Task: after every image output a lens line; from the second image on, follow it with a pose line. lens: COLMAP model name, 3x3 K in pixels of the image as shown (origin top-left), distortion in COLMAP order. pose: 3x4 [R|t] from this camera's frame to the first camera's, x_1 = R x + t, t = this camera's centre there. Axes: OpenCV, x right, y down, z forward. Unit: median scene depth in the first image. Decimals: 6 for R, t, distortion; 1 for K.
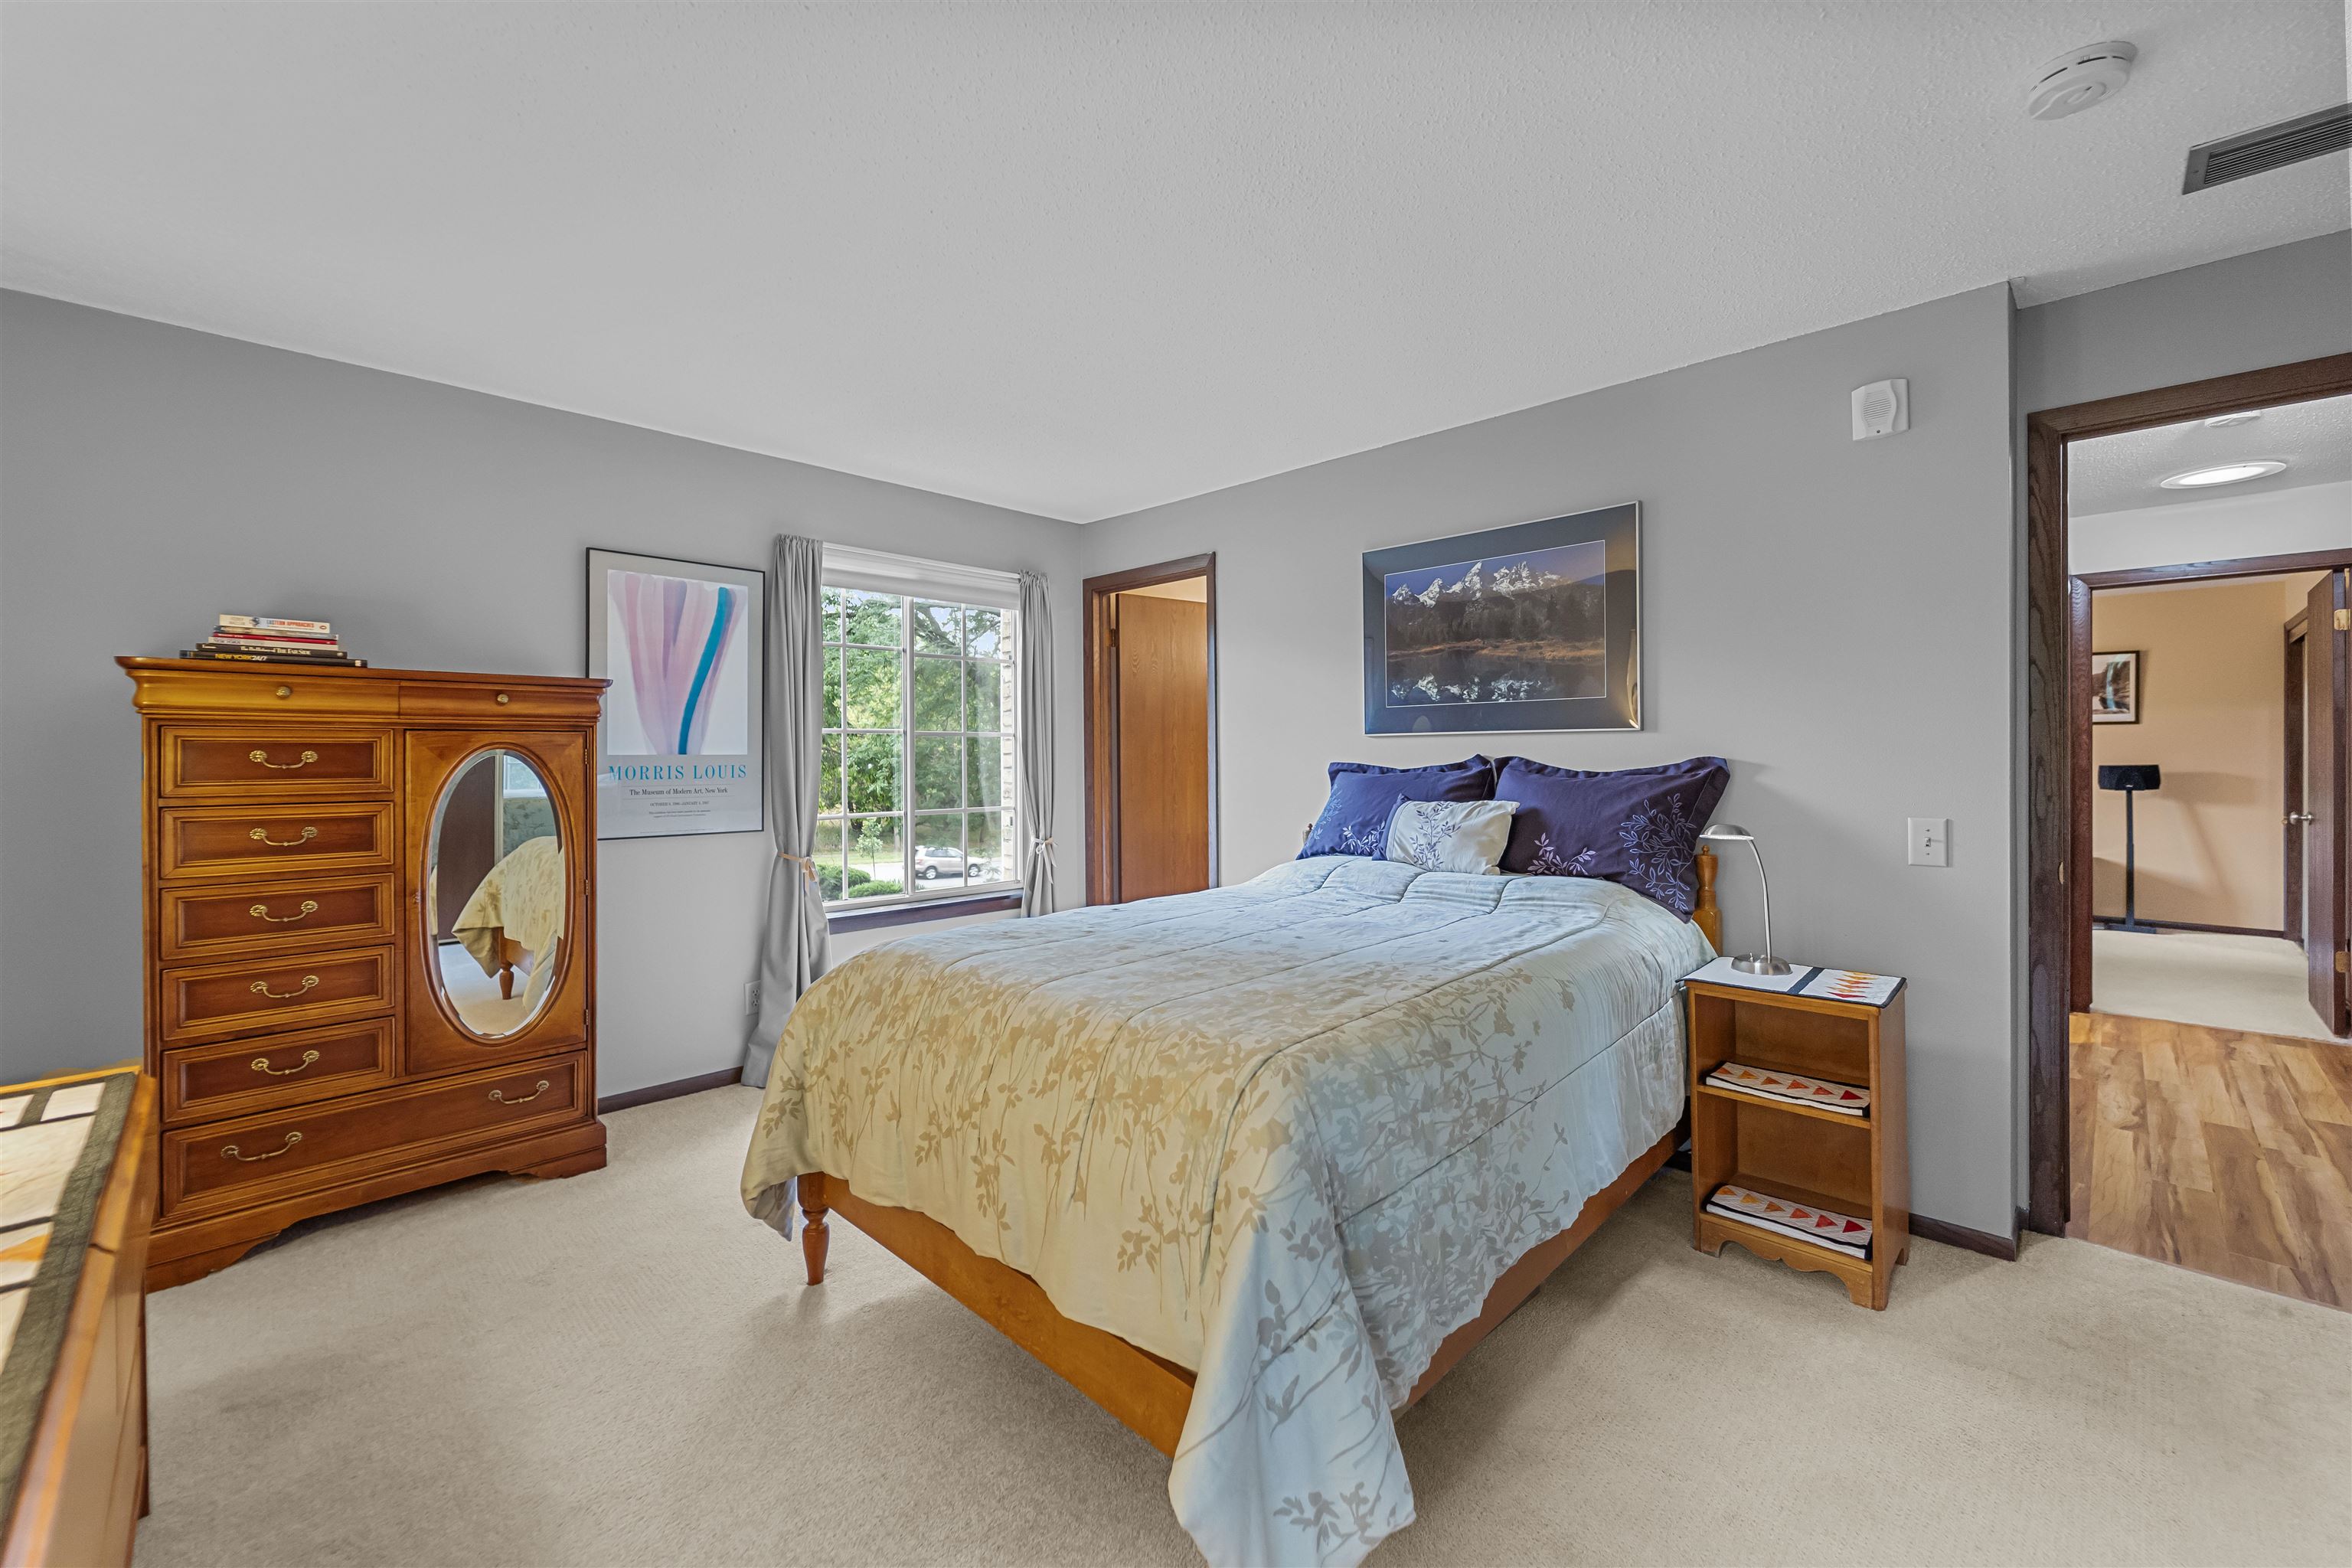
lens RADIAL K [[946.2, 0, 1172.6], [0, 946.2, 762.1], [0, 0, 1]] dist [-0.001012, -0.000601]
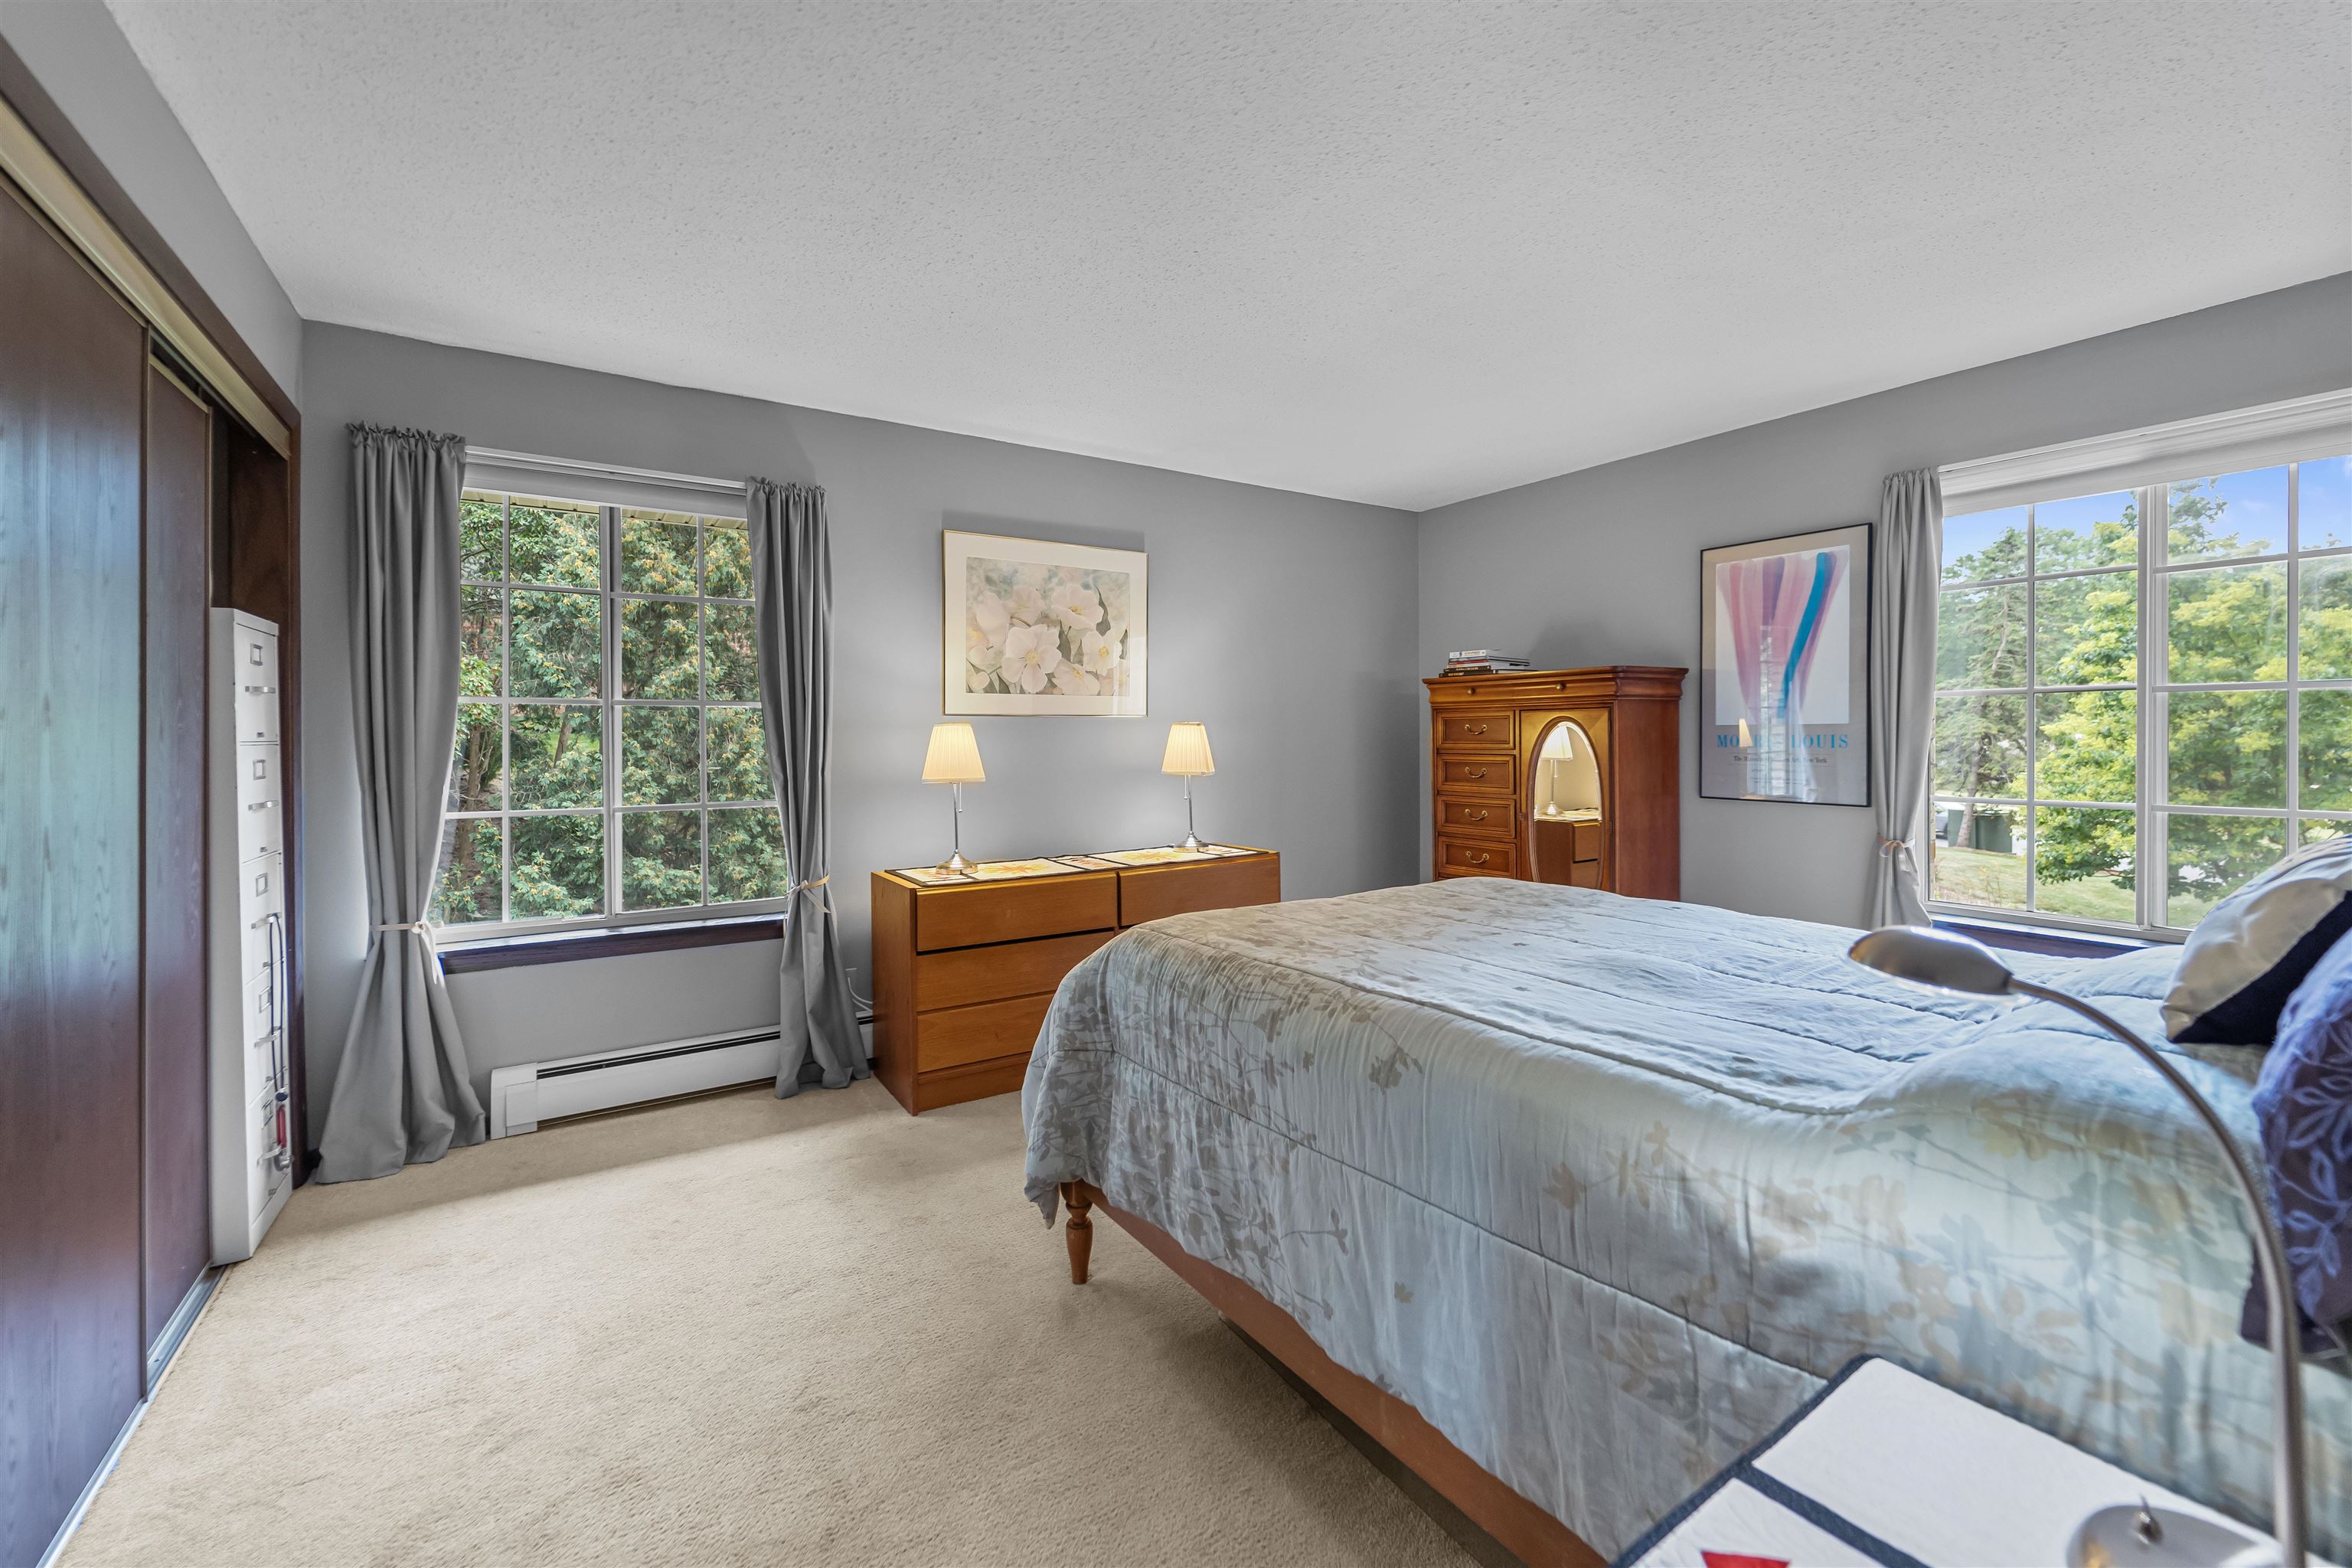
lens RADIAL K [[946.2, 0, 1172.6], [0, 946.2, 762.1], [0, 0, 1]] dist [-0.001012, -0.000601]
pose [[-0.217106, 0.036843, -0.975452, 0.652491], [-0.001366, 0.999275, 0.038047, -0.004561], [0.976147, 0.009593, -0.216898, 0.579251]]
